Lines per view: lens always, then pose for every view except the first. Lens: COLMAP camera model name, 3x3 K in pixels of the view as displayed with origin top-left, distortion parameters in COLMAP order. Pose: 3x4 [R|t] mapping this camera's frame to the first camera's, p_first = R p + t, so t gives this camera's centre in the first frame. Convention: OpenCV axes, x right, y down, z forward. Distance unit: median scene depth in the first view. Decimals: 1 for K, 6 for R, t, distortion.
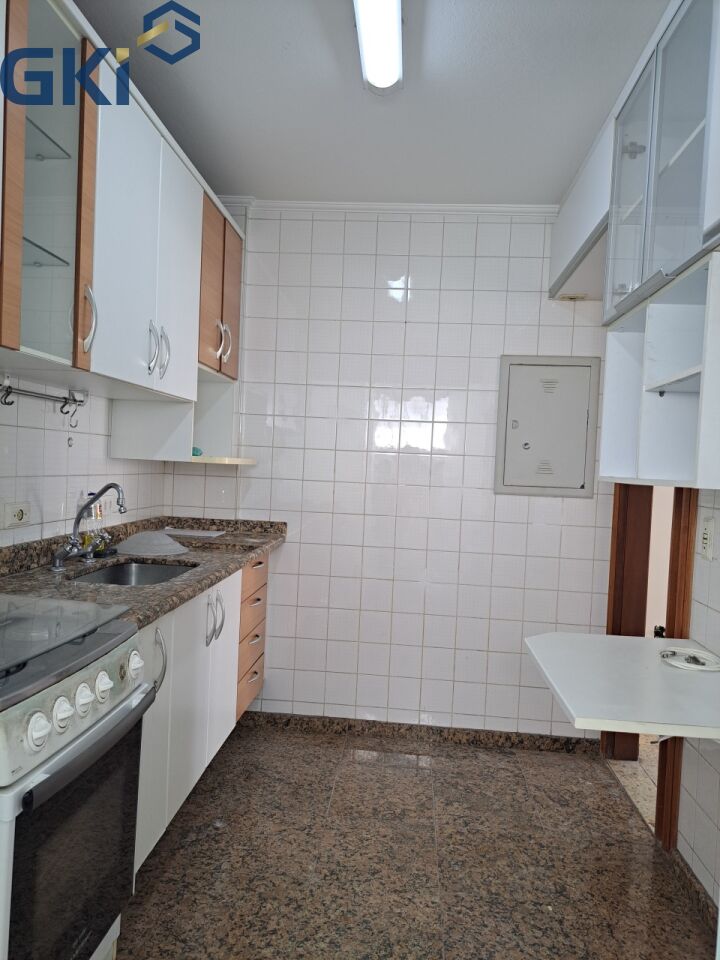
lens RADIAL K [[685.9, 0, 360.0], [0, 685.9, 480.0], [0, 0, 1]] dist [0.010777, -0.004323]
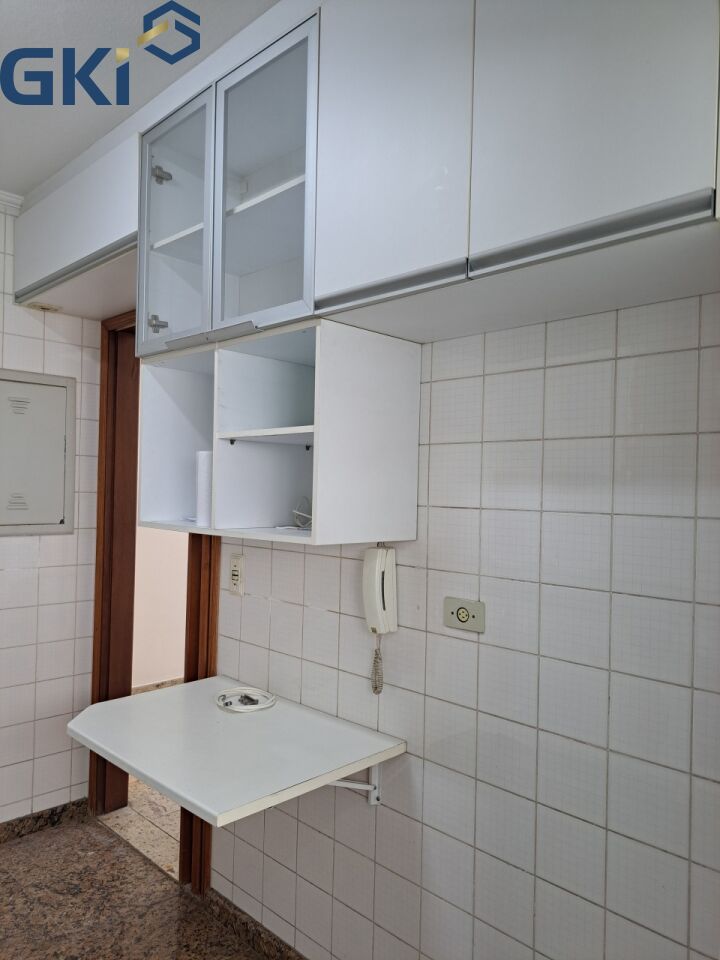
lens RADIAL K [[685.9, 0, 360.0], [0, 685.9, 480.0], [0, 0, 1]] dist [0.010777, -0.004323]
pose [[0.644648, -0.019308, 0.764235, -0.124912], [0.024715, 0.999685, 0.004409, -0.044947], [-0.764080, 0.016045, 0.644922, 0.147633]]
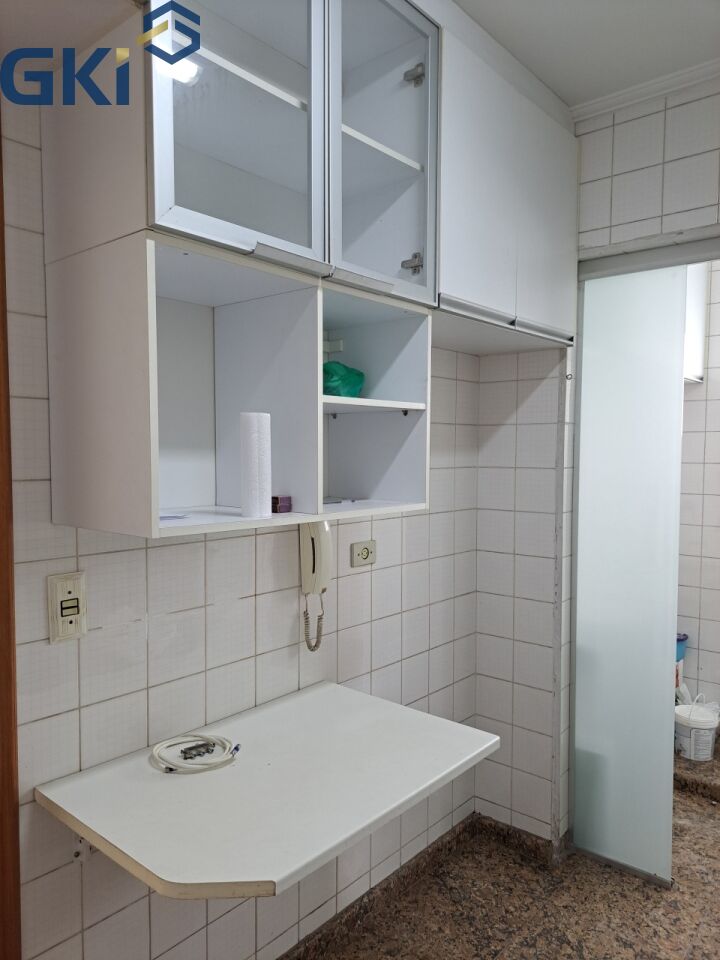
lens RADIAL K [[693.3, 0, 358.3], [0, 693.3, 491.6], [0, 0, 1]] dist [0.007561, -0.063760]
pose [[-0.813236, -0.082038, 0.576122, -0.052164], [-0.024803, 0.994000, 0.106531, -0.071509], [-0.581405, 0.072345, -0.810392, 1.024506]]
